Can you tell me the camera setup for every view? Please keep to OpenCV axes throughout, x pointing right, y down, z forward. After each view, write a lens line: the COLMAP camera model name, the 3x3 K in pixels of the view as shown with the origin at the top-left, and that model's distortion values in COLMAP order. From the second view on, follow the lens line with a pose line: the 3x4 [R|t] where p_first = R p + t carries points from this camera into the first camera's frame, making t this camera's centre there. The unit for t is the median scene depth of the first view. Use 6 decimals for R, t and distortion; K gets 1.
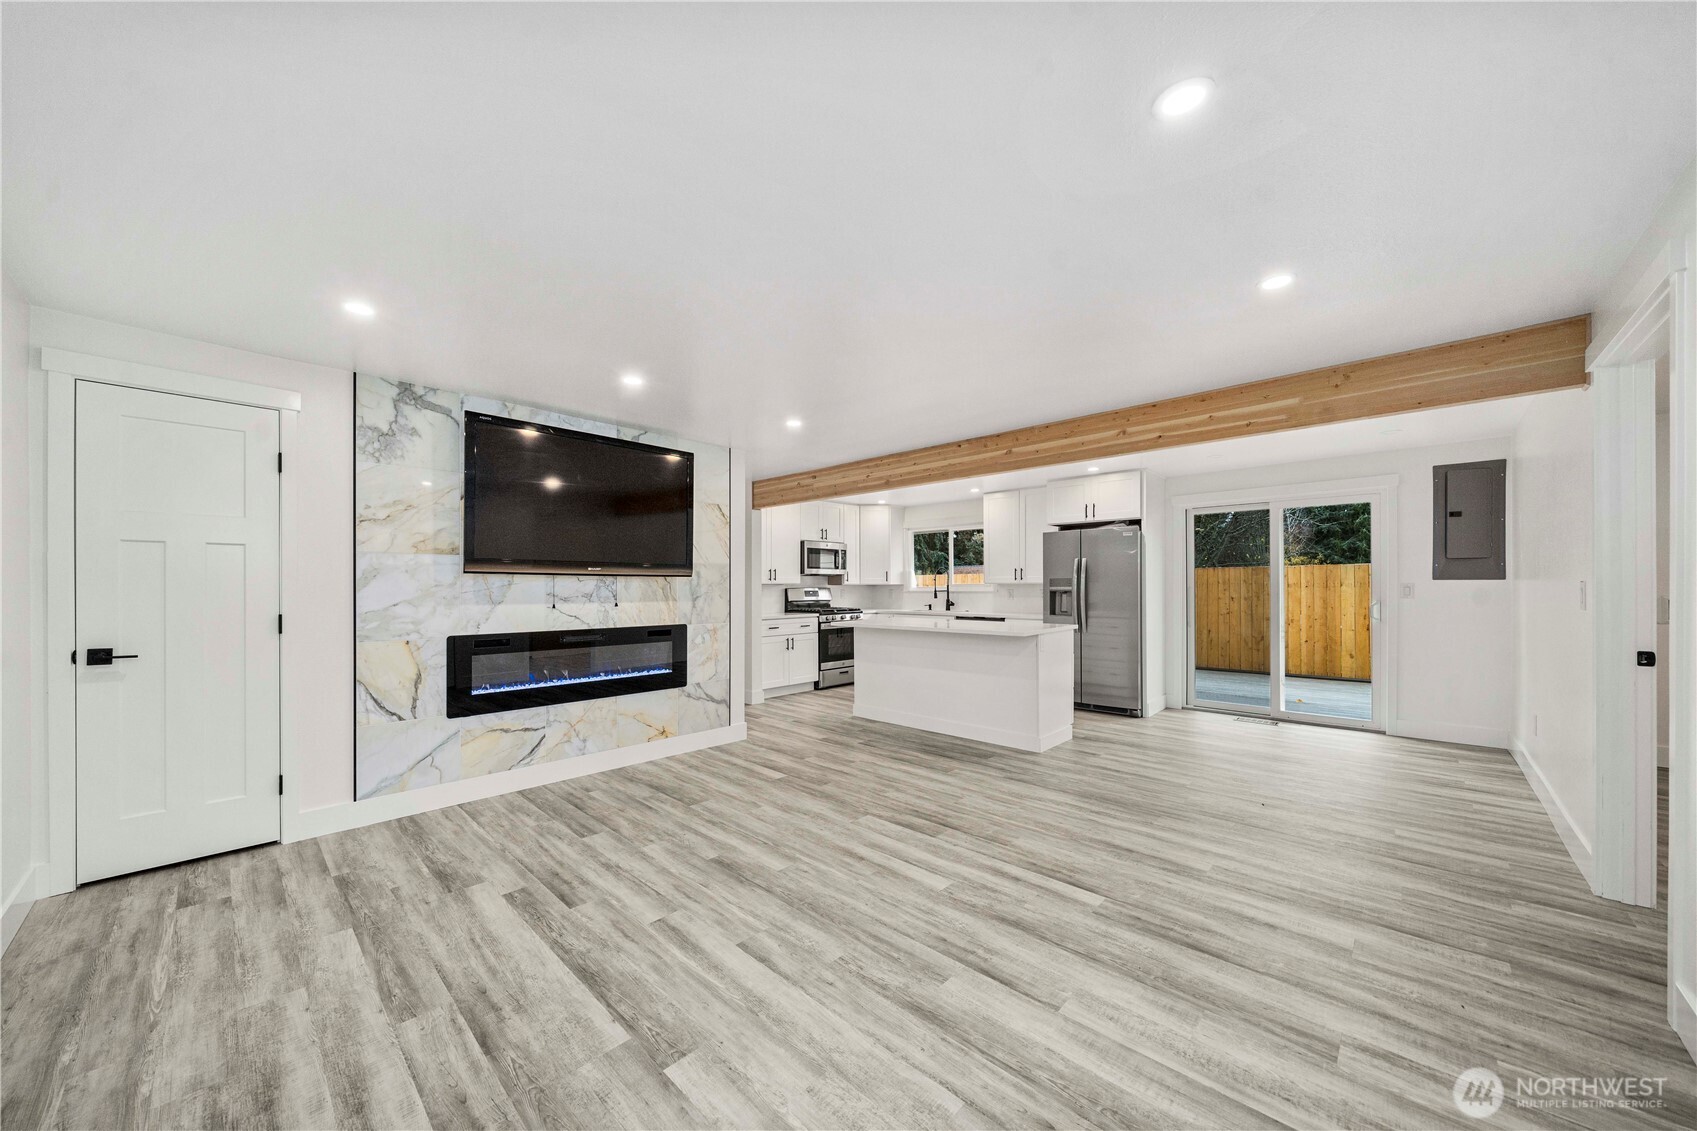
lens RADIAL K [[583.6, 0, 850.2], [0, 583.6, 585.8], [0, 0, 1]] dist [-0.001813, -0.000111]
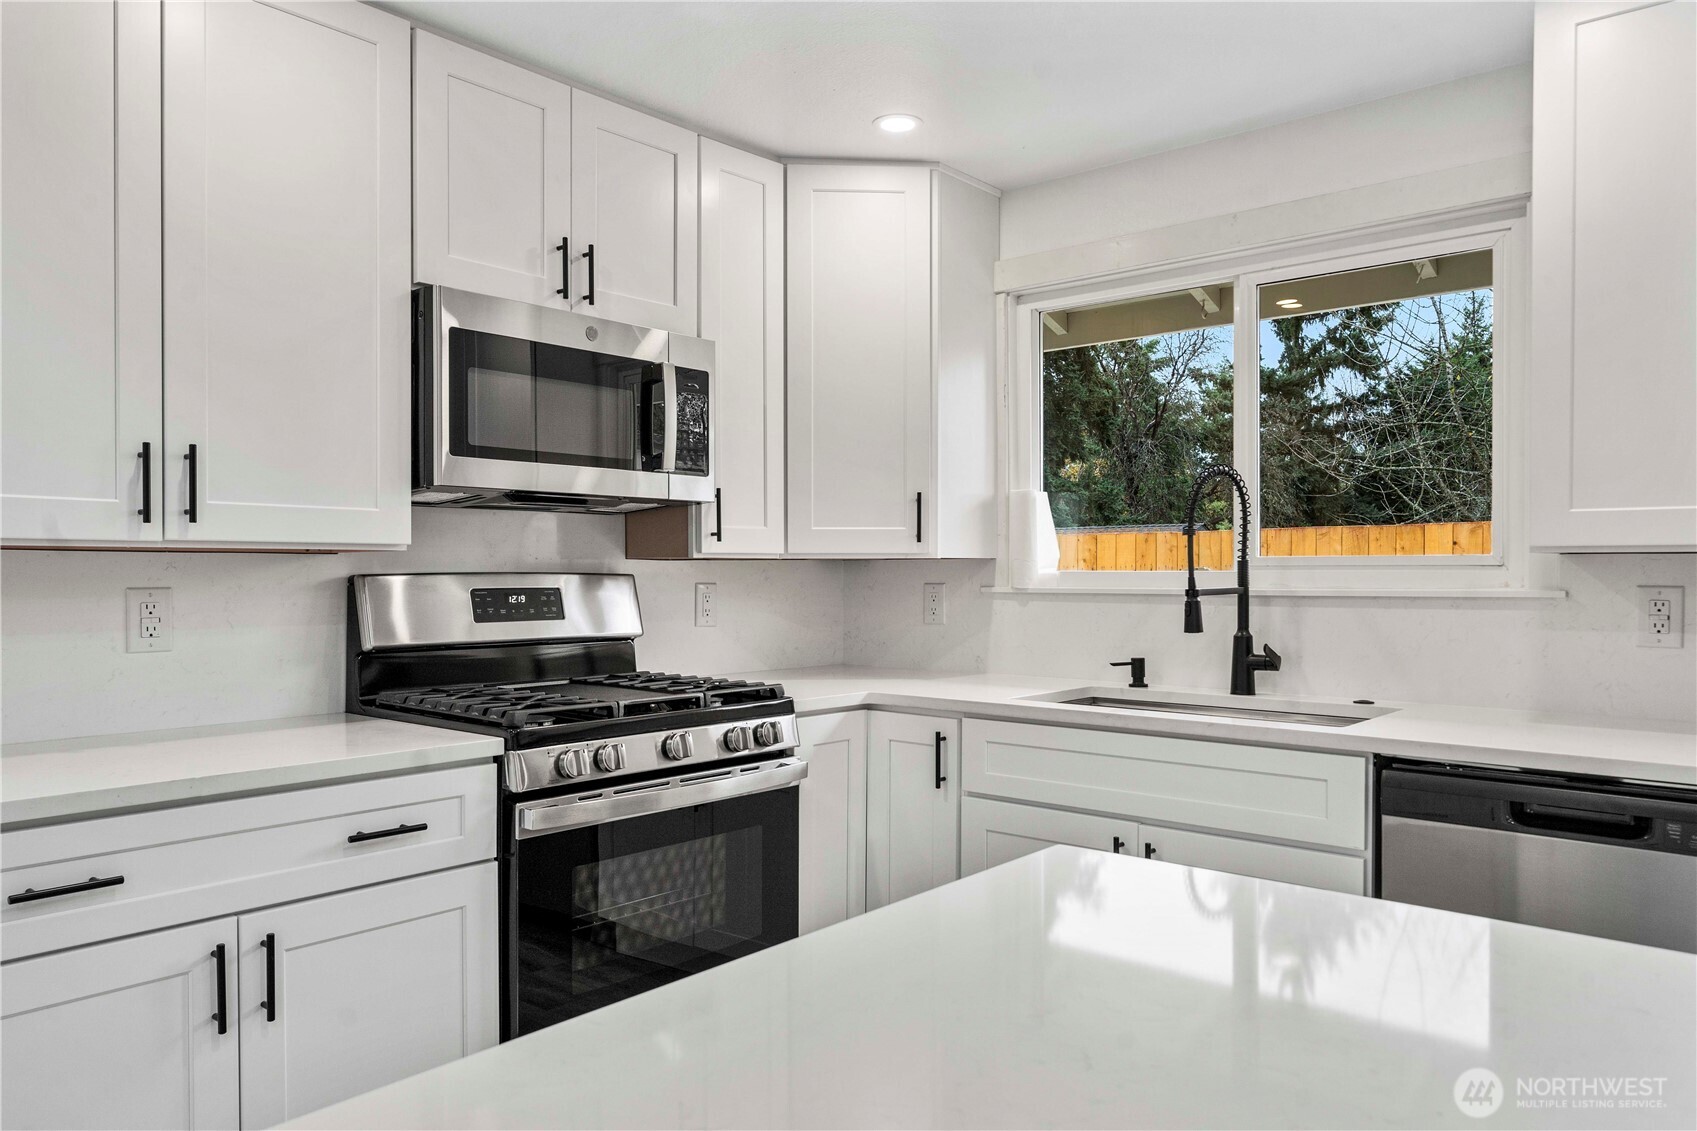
lens RADIAL K [[1161.1, 0, 848.5], [0, 1161.1, 565.5], [0, 0, 1]] dist [0.001938, 0.000319]
pose [[0.999301, 0.003930, 0.037181, 0.024758], [-0.003881, 0.999991, -0.001398, 0.001478], [-0.037186, 0.001253, 0.999308, 0.636846]]
